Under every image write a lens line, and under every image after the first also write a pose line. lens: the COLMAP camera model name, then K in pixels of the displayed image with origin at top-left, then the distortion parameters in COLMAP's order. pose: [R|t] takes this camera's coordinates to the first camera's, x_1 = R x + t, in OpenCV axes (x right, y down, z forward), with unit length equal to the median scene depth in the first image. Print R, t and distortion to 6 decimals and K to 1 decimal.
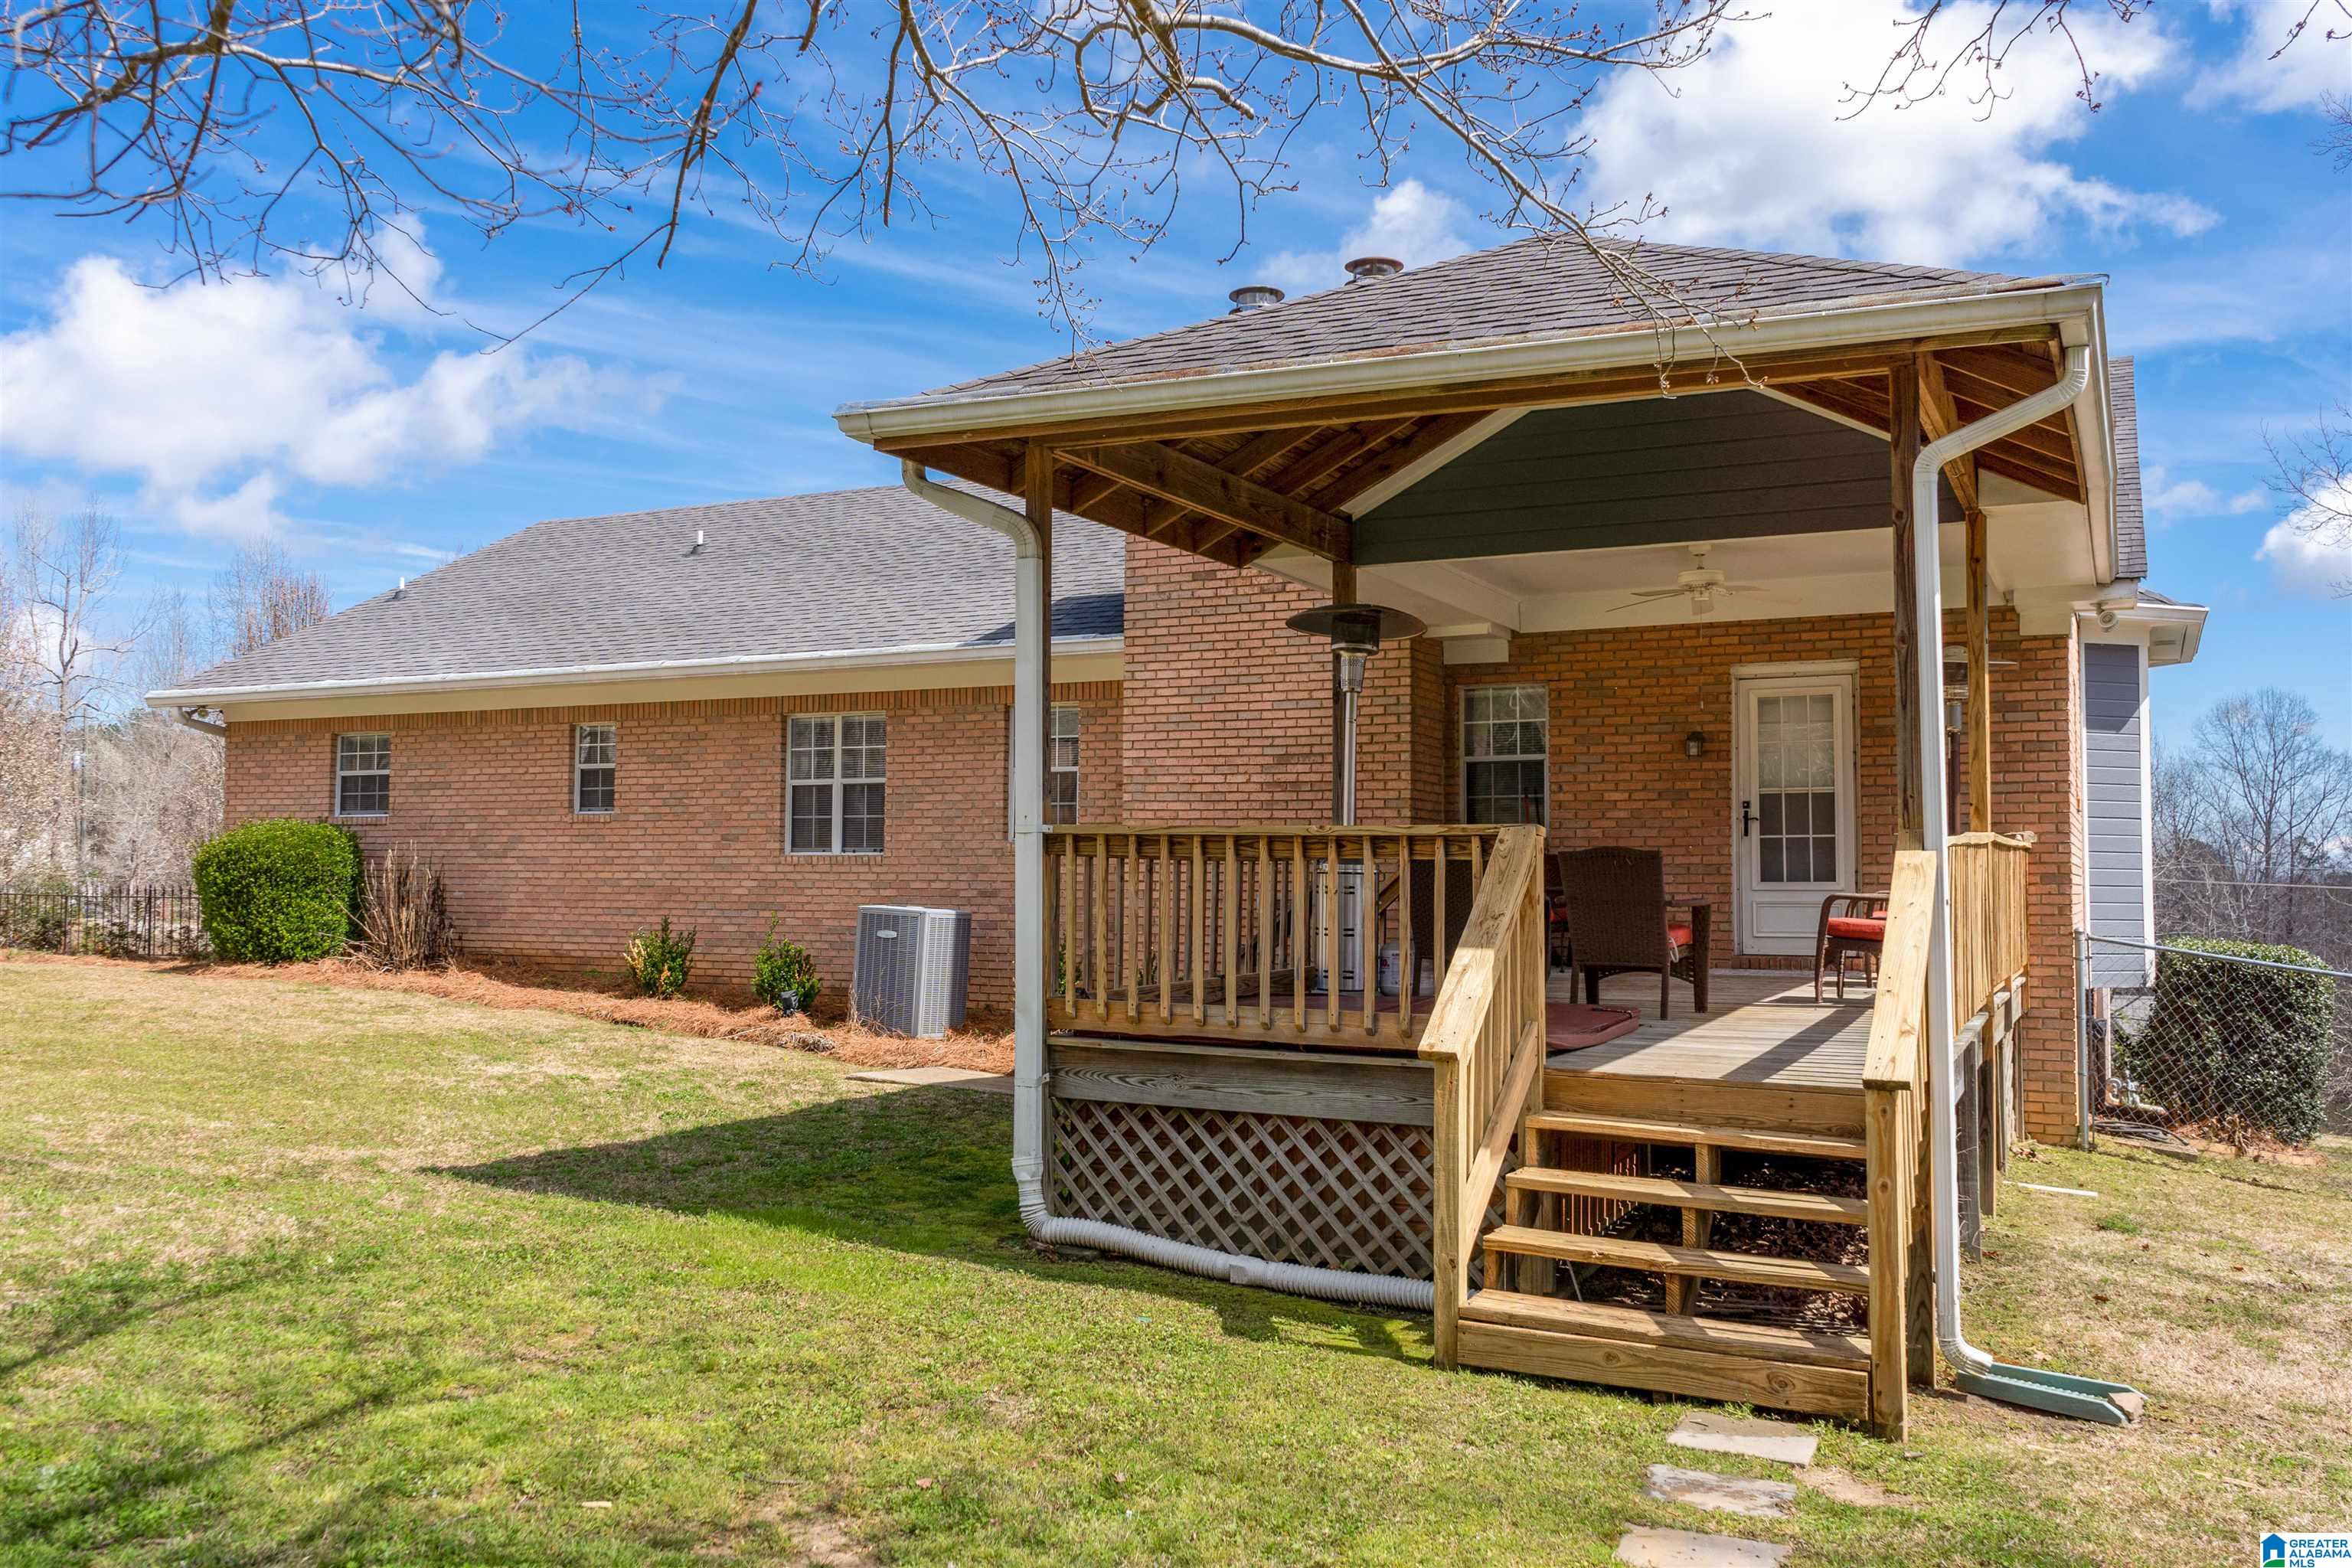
lens RADIAL K [[1861.3, 0, 1173.5], [0, 1861.3, 766.9], [0, 0, 1]] dist [-0.042593, -0.002279]
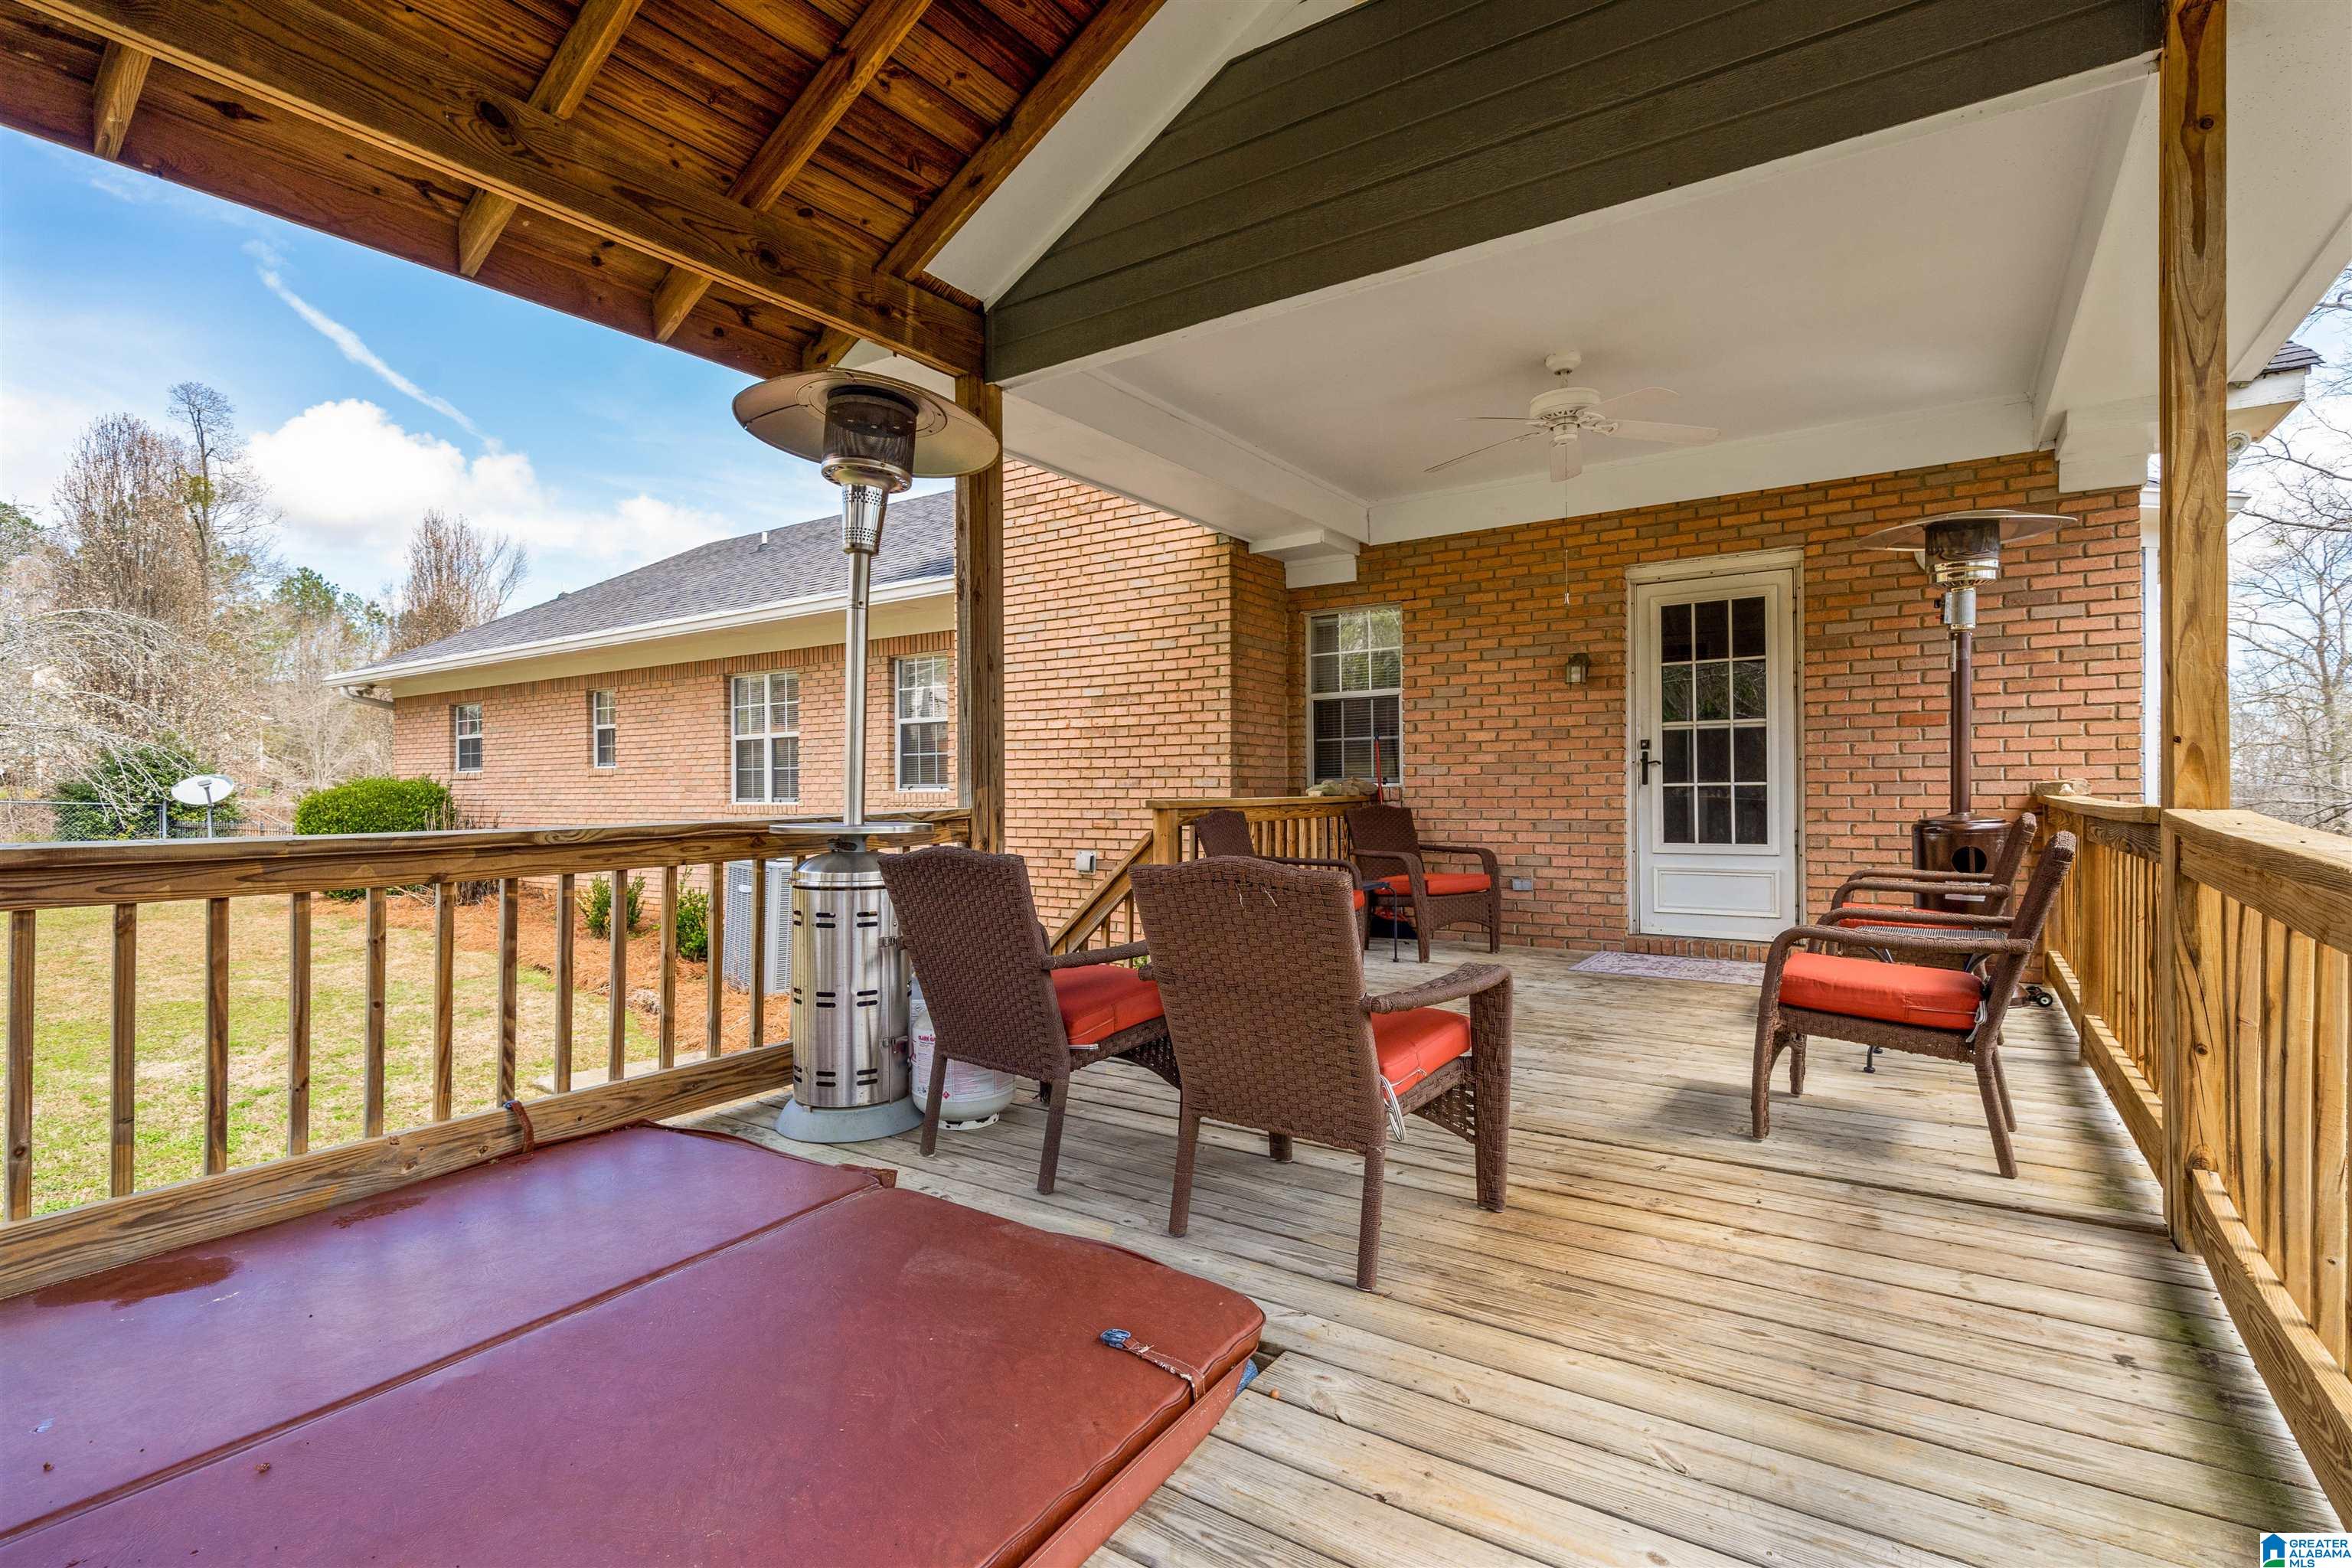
lens RADIAL K [[1103.5, 0, 1181.1], [0, 1103.5, 787.7], [0, 0, 1]] dist [-0.004305, -0.000140]
pose [[0.992620, -0.010873, -0.120780, 0.162705], [0.017361, 0.998455, 0.052792, 0.010253], [0.120019, -0.054499, 0.991275, 0.490120]]
